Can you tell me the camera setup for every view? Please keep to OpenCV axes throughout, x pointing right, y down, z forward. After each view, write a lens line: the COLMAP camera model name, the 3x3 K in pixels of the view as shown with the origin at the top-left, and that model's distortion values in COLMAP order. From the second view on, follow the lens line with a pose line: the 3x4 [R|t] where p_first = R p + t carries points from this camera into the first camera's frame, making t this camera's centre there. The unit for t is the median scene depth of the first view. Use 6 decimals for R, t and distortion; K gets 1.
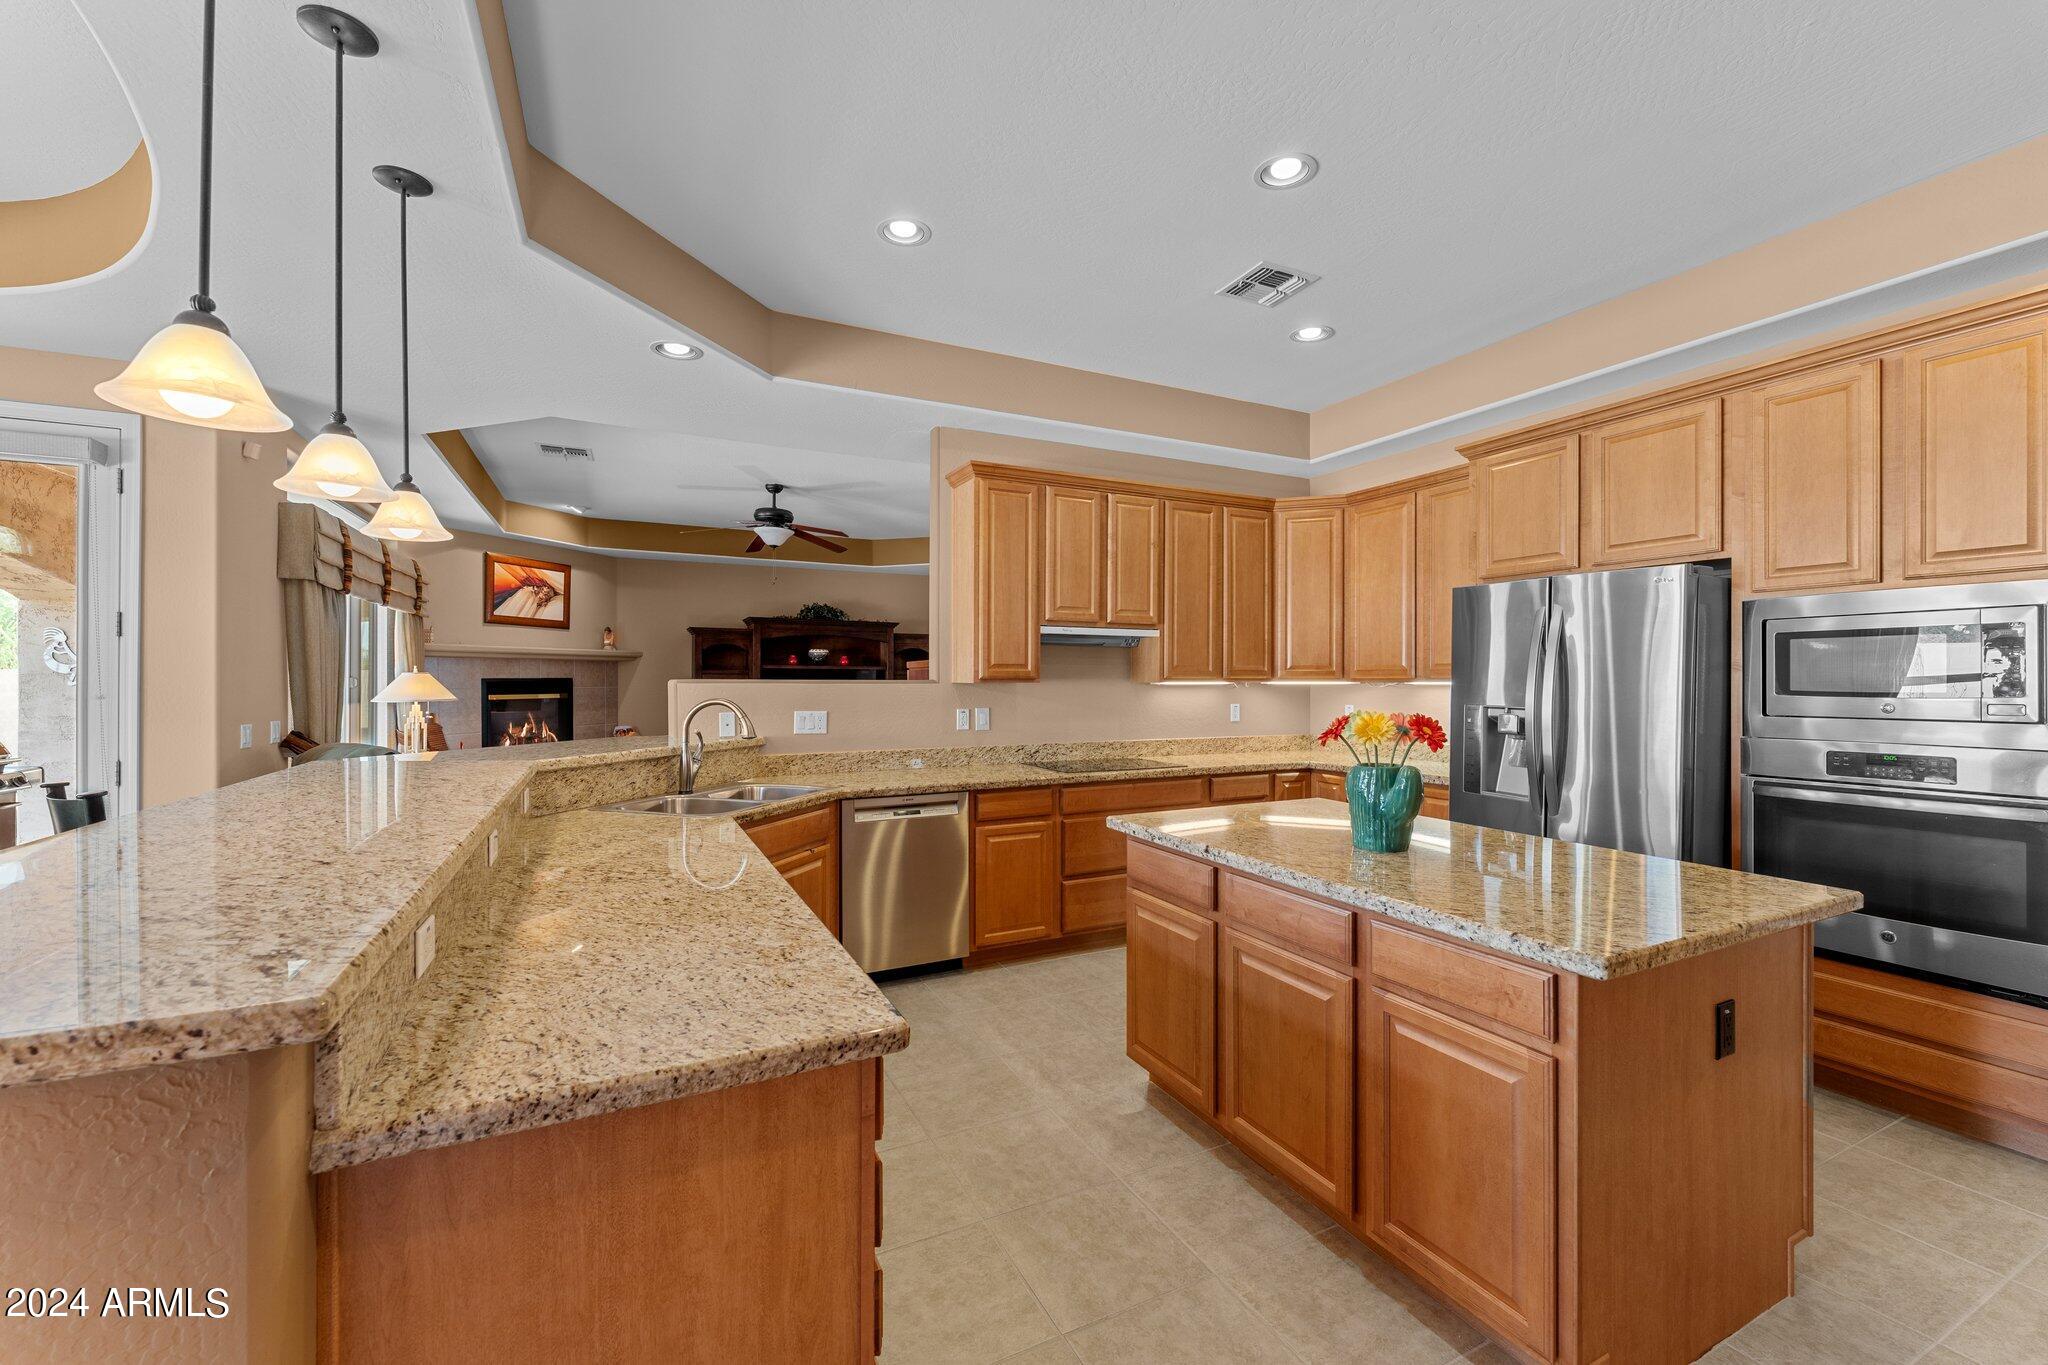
lens RADIAL K [[823.0, 0, 1022.7], [0, 823.0, 681.0], [0, 0, 1]] dist [-0.000311, 0.000034]
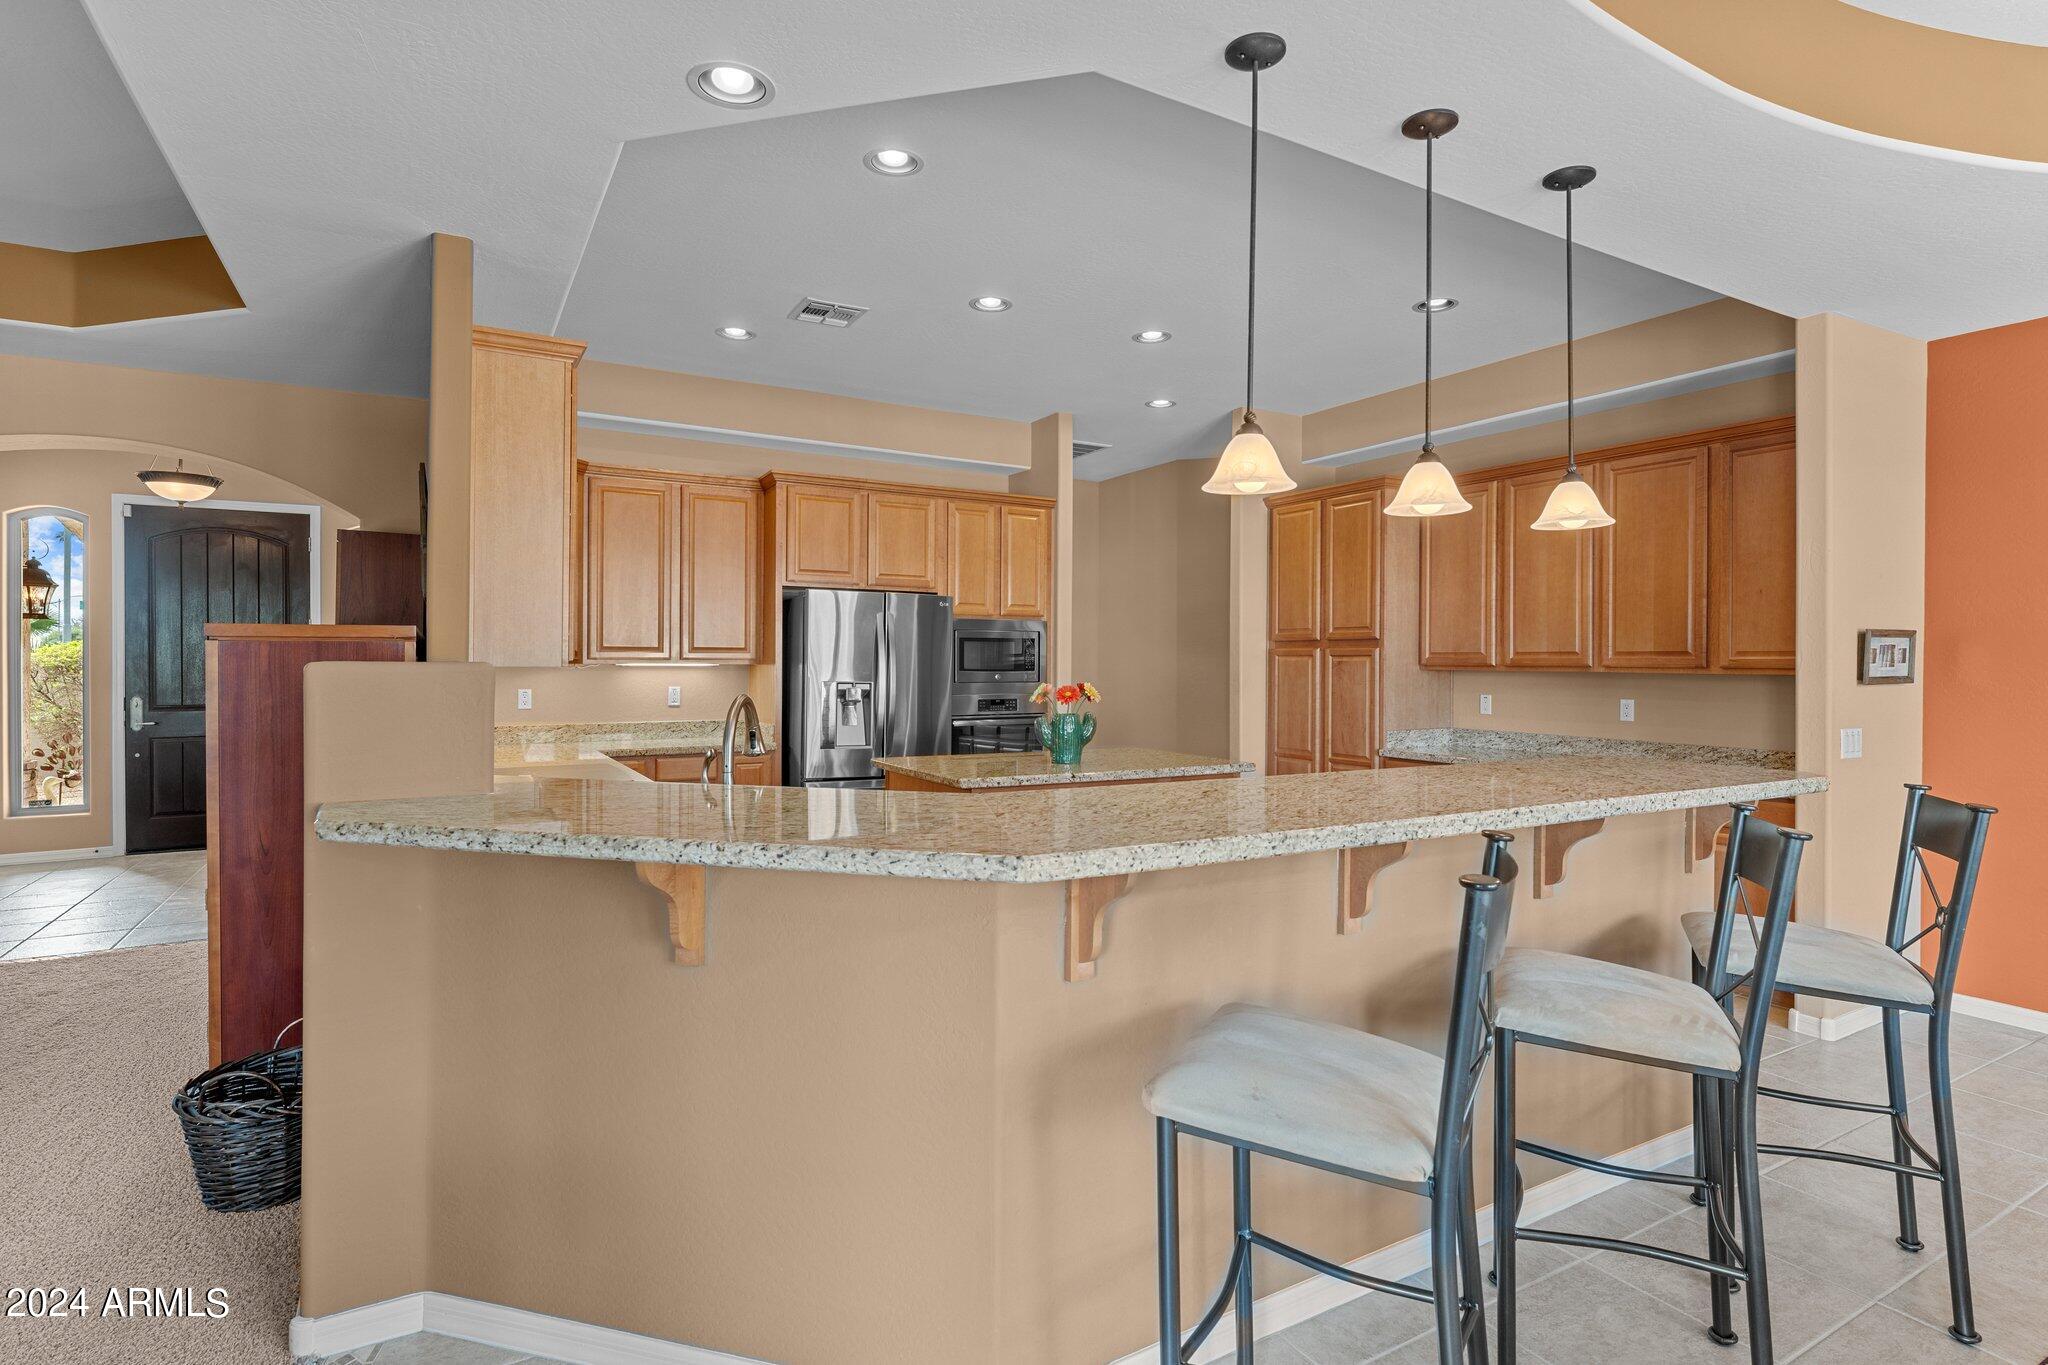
lens RADIAL K [[1009.9, 0, 1022.2], [0, 1009.9, 664.3], [0, 0, 1]] dist [0.002118, -0.000324]
pose [[-0.066857, -0.002665, 0.997759, -0.789530], [-0.004392, 0.999988, 0.002377, -0.002479], [-0.997753, -0.004223, -0.066868, 0.590453]]
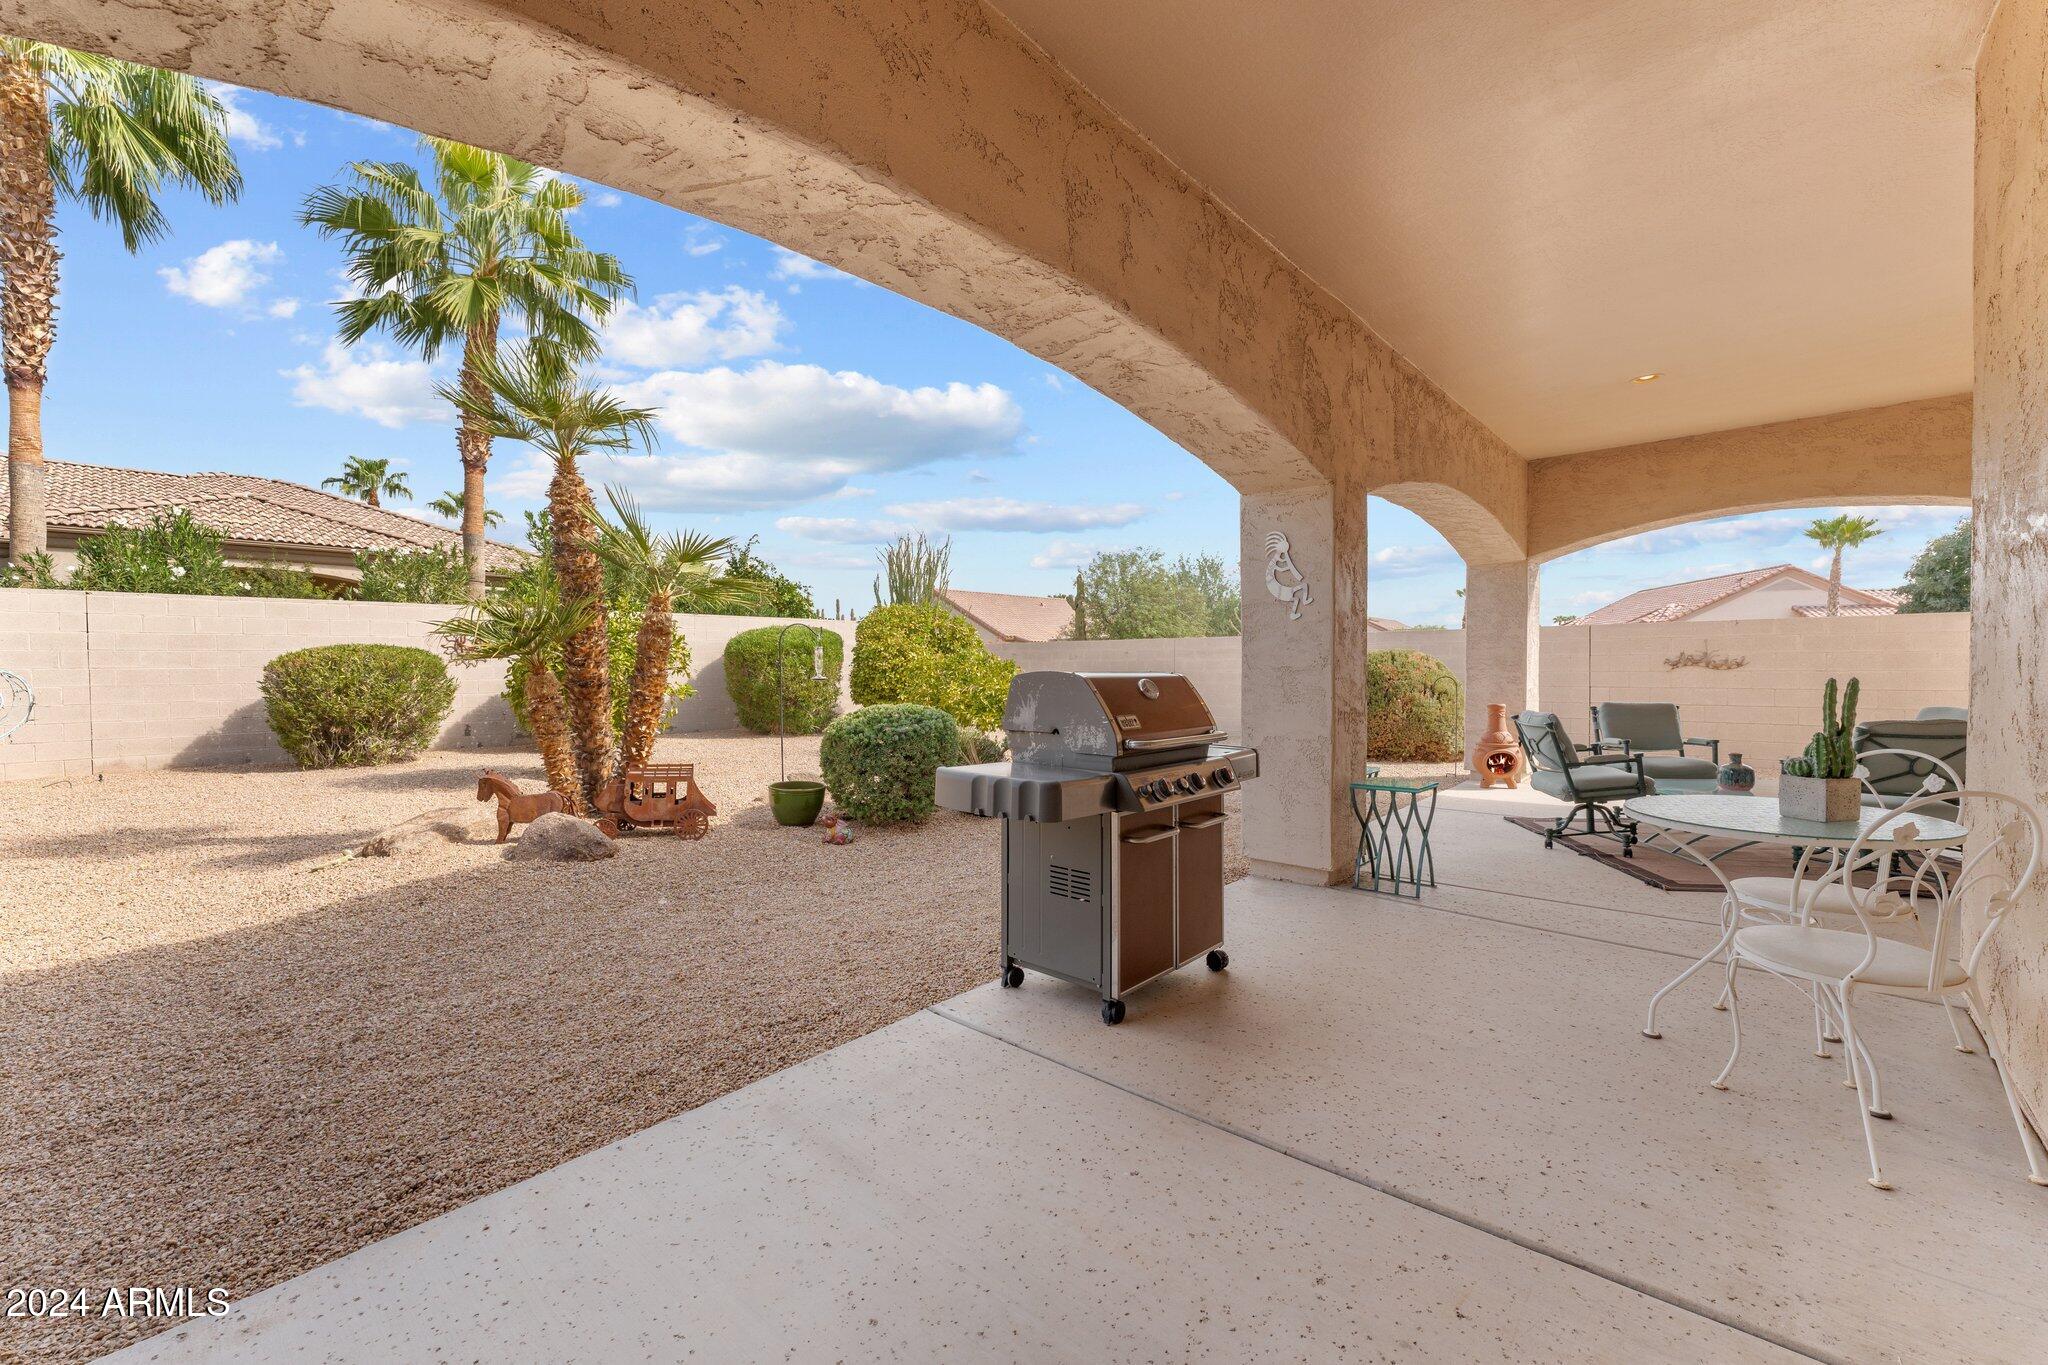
lens RADIAL K [[814.1, 0, 1025.4], [0, 814.1, 681.0], [0, 0, 1]] dist [-0.000256, -0.000003]
pose [[0.374905, 0.017422, -0.926900, -0.936187], [0.005649, 0.999762, 0.021077, 0.055989], [0.927046, -0.013138, 0.374717, 0.822635]]
